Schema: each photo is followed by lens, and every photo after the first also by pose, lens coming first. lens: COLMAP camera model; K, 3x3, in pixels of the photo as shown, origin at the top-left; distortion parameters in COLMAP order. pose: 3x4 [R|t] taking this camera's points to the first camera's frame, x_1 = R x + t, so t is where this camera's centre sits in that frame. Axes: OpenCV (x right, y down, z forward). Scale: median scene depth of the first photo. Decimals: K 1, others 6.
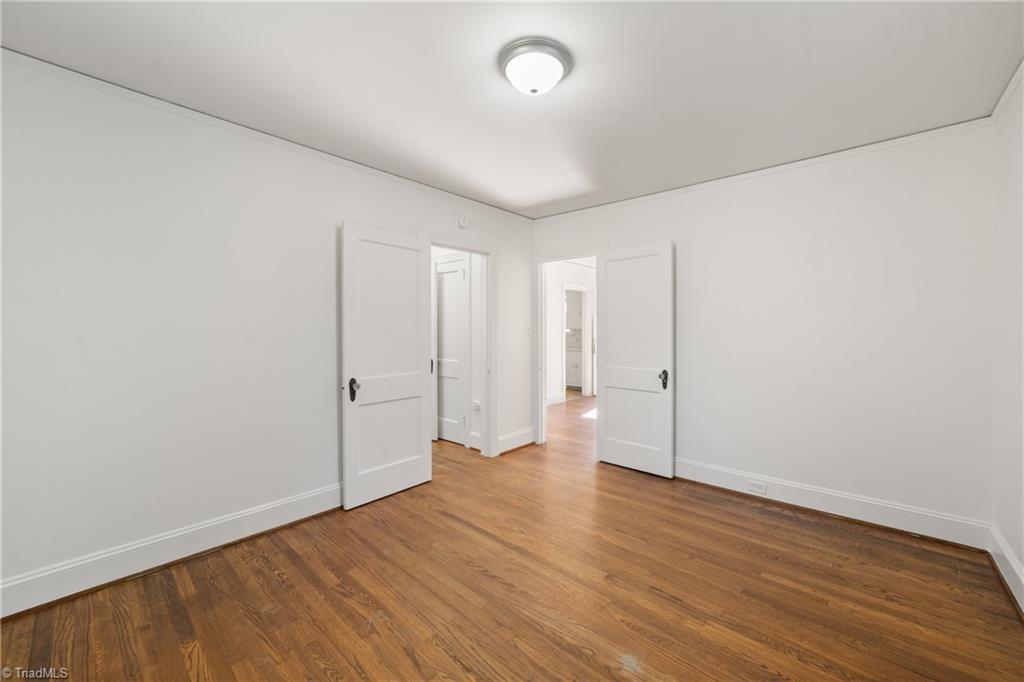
lens RADIAL K [[396.7, 0, 527.7], [0, 396.7, 339.5], [0, 0, 1]] dist [-0.024094, 0.005744]
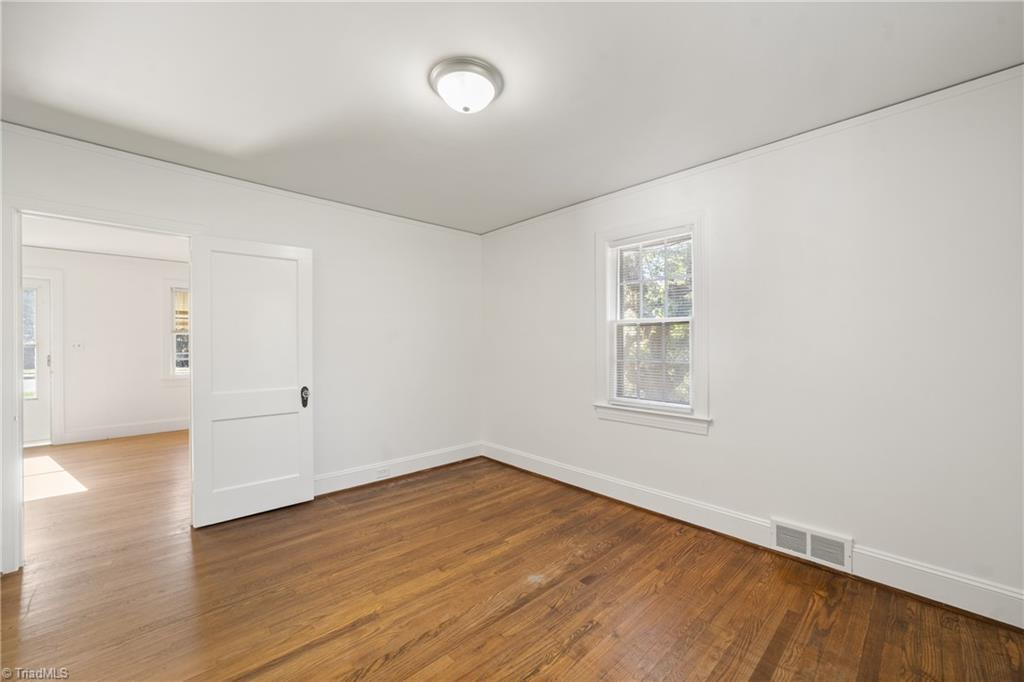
lens RADIAL K [[397.2, 0, 514.0], [0, 397.2, 341.3], [0, 0, 1]] dist [-0.020861, 0.005777]
pose [[0.103908, 0.001724, 0.994585, -0.845939], [0.027273, 0.999618, -0.004582, -0.018802], [-0.994213, 0.027602, 0.103821, 0.655152]]
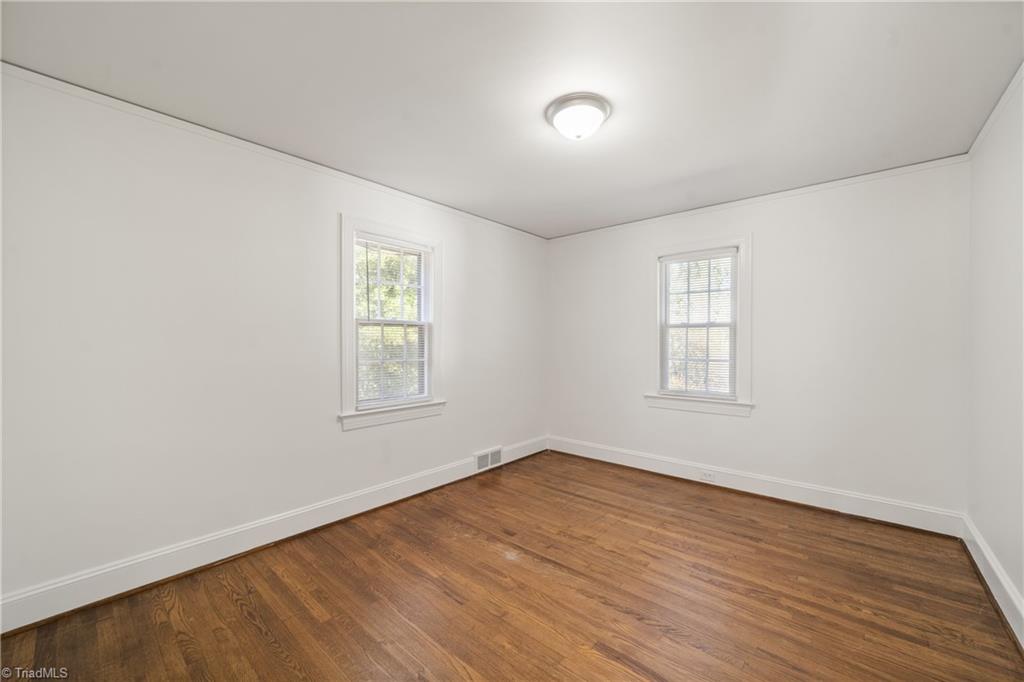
lens RADIAL K [[394.1, 0, 525.5], [0, 394.1, 344.7], [0, 0, 1]] dist [-0.023024, 0.005670]
pose [[-0.999996, 0.000844, -0.002749, 0.150586], [0.000755, 0.999478, 0.032298, -0.052331], [0.002775, 0.032295, -0.999475, 1.846811]]
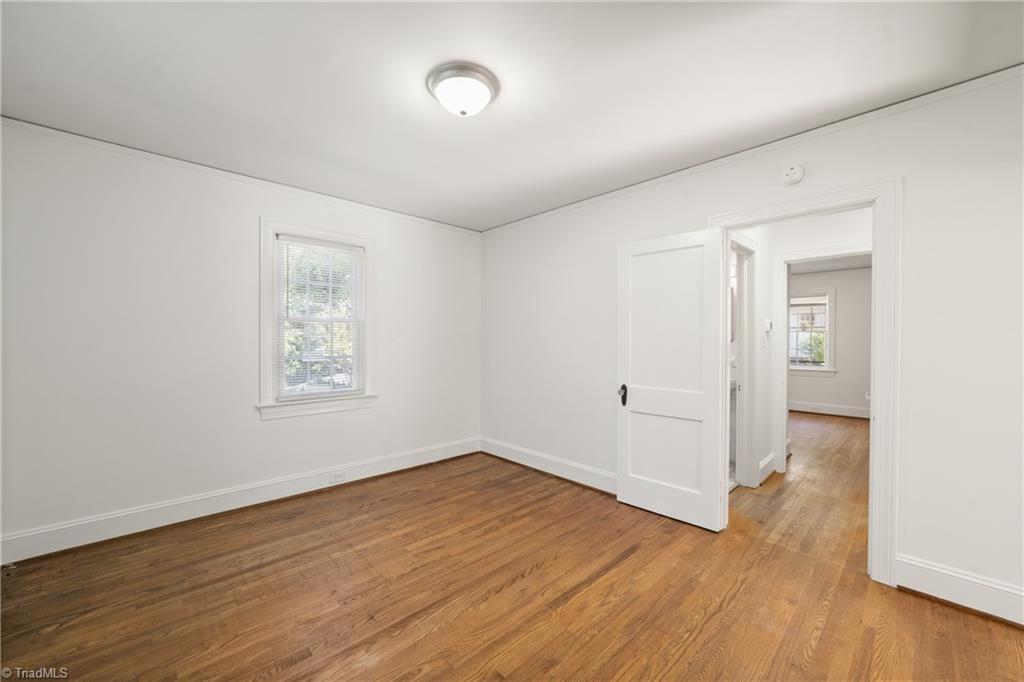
lens RADIAL K [[397.2, 0, 514.0], [0, 397.2, 341.3], [0, 0, 1]] dist [-0.020861, 0.005777]
pose [[-0.102646, 0.003844, -0.994710, 0.906775], [-0.028180, 0.999580, 0.006771, -0.025746], [0.994319, 0.028726, -0.102495, 1.062476]]
